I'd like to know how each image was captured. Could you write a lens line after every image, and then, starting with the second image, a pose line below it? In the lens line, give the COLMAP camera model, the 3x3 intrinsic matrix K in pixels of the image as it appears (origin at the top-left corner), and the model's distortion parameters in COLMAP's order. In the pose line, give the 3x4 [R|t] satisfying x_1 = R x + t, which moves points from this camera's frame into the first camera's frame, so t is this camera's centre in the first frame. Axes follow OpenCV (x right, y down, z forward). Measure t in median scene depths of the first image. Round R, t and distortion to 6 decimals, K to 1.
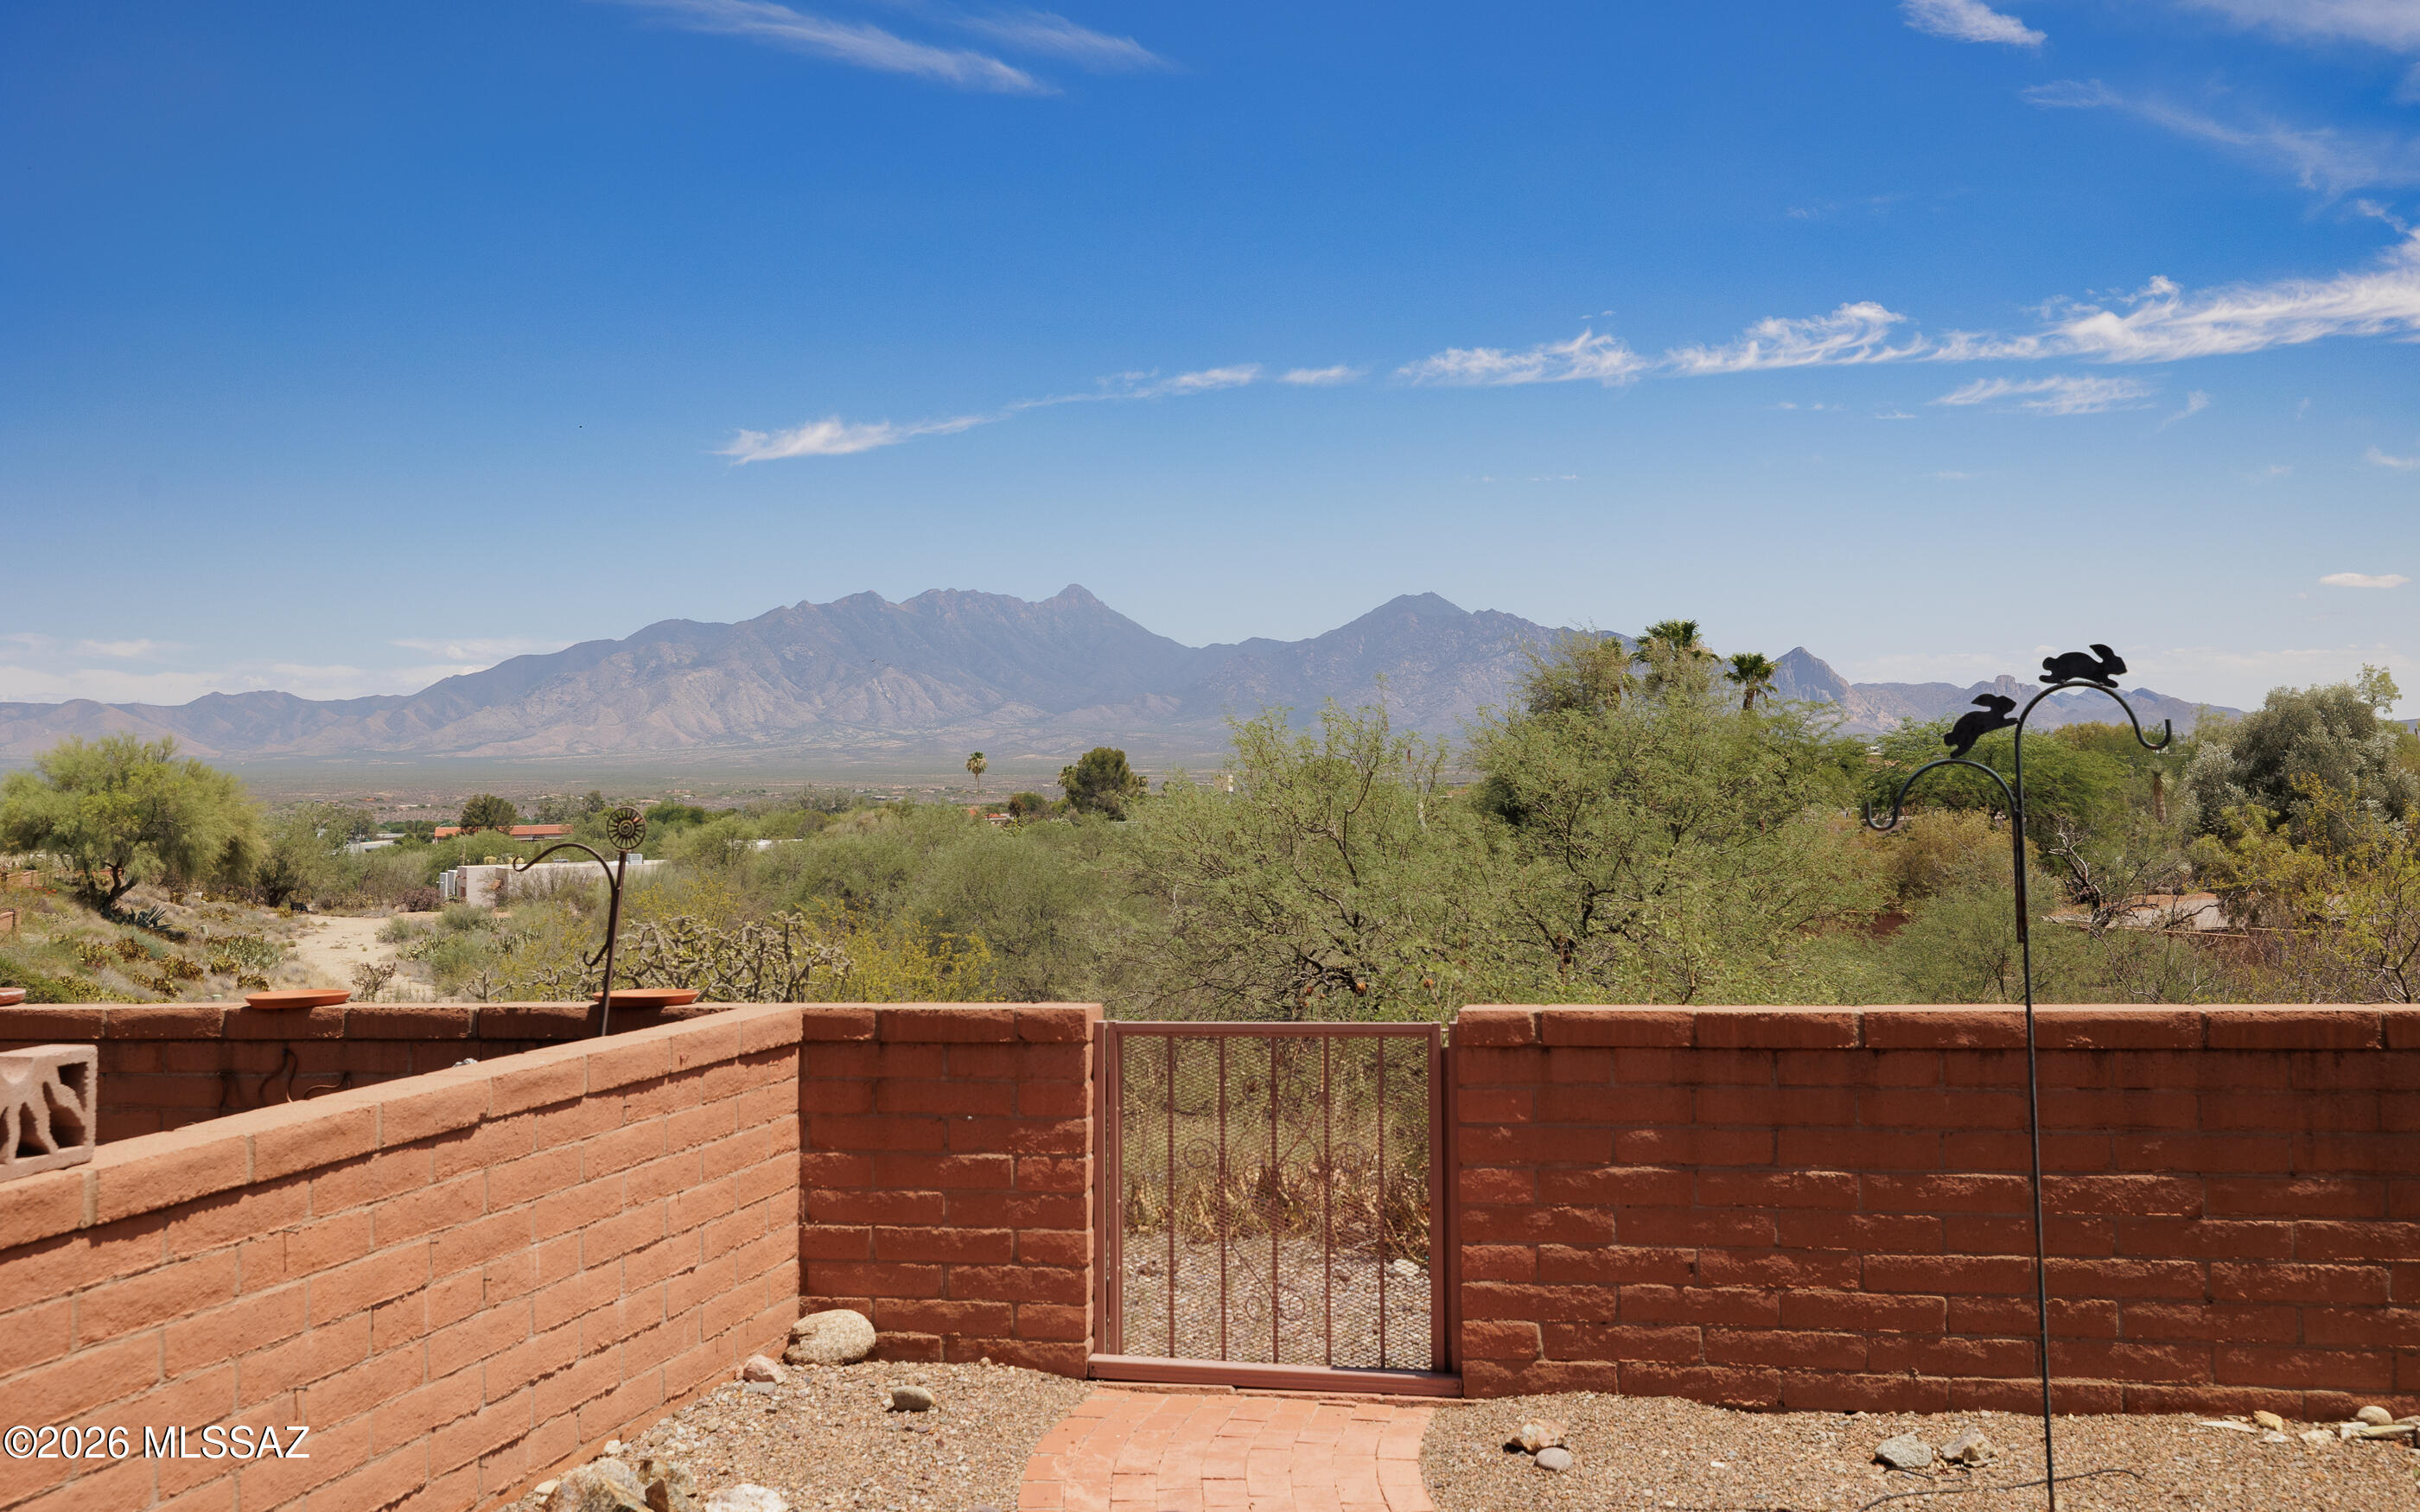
lens RADIAL K [[2441.6, 0, 1212.9], [0, 2441.6, 744.3], [0, 0, 1]] dist [-0.000731, 0.000000]
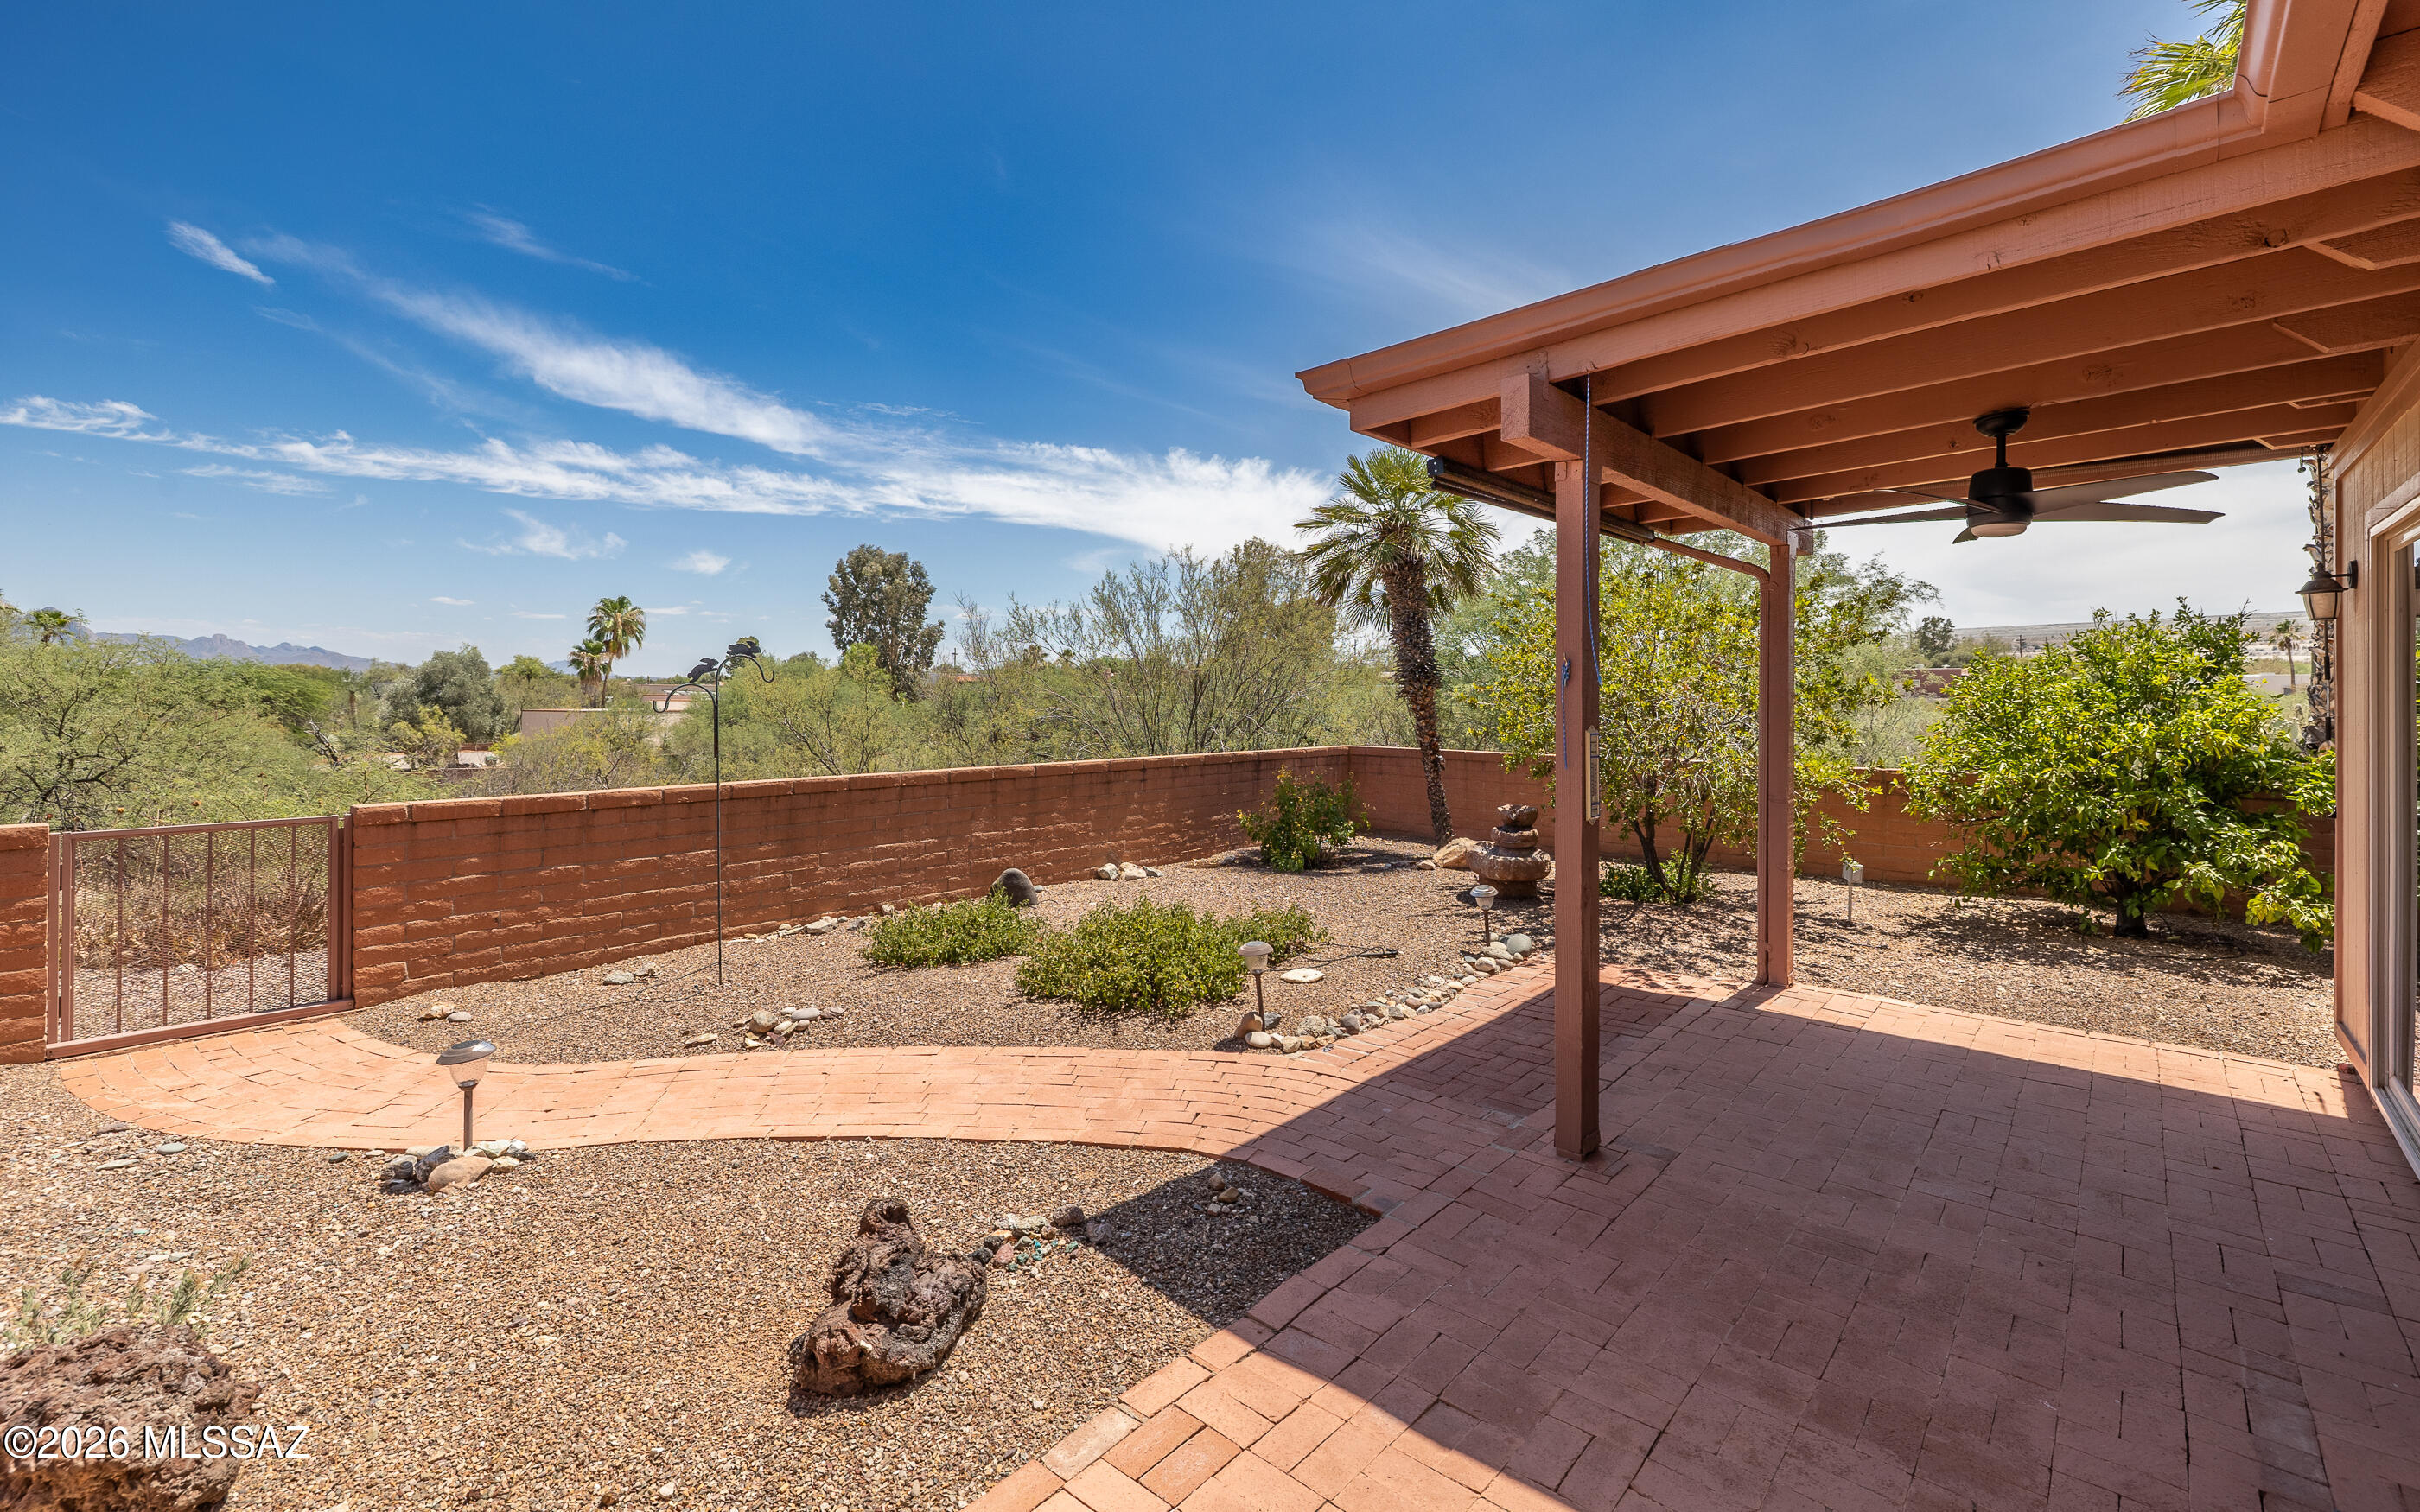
lens RADIAL K [[1036.6, 0, 1222.1], [0, 1036.6, 766.5], [0, 0, 1]] dist [0.003181, -0.000225]
pose [[0.464659, -0.039739, 0.884598, -0.292703], [-0.029964, 0.997715, 0.060560, 0.007773], [-0.884983, -0.054646, 0.462406, 0.030858]]
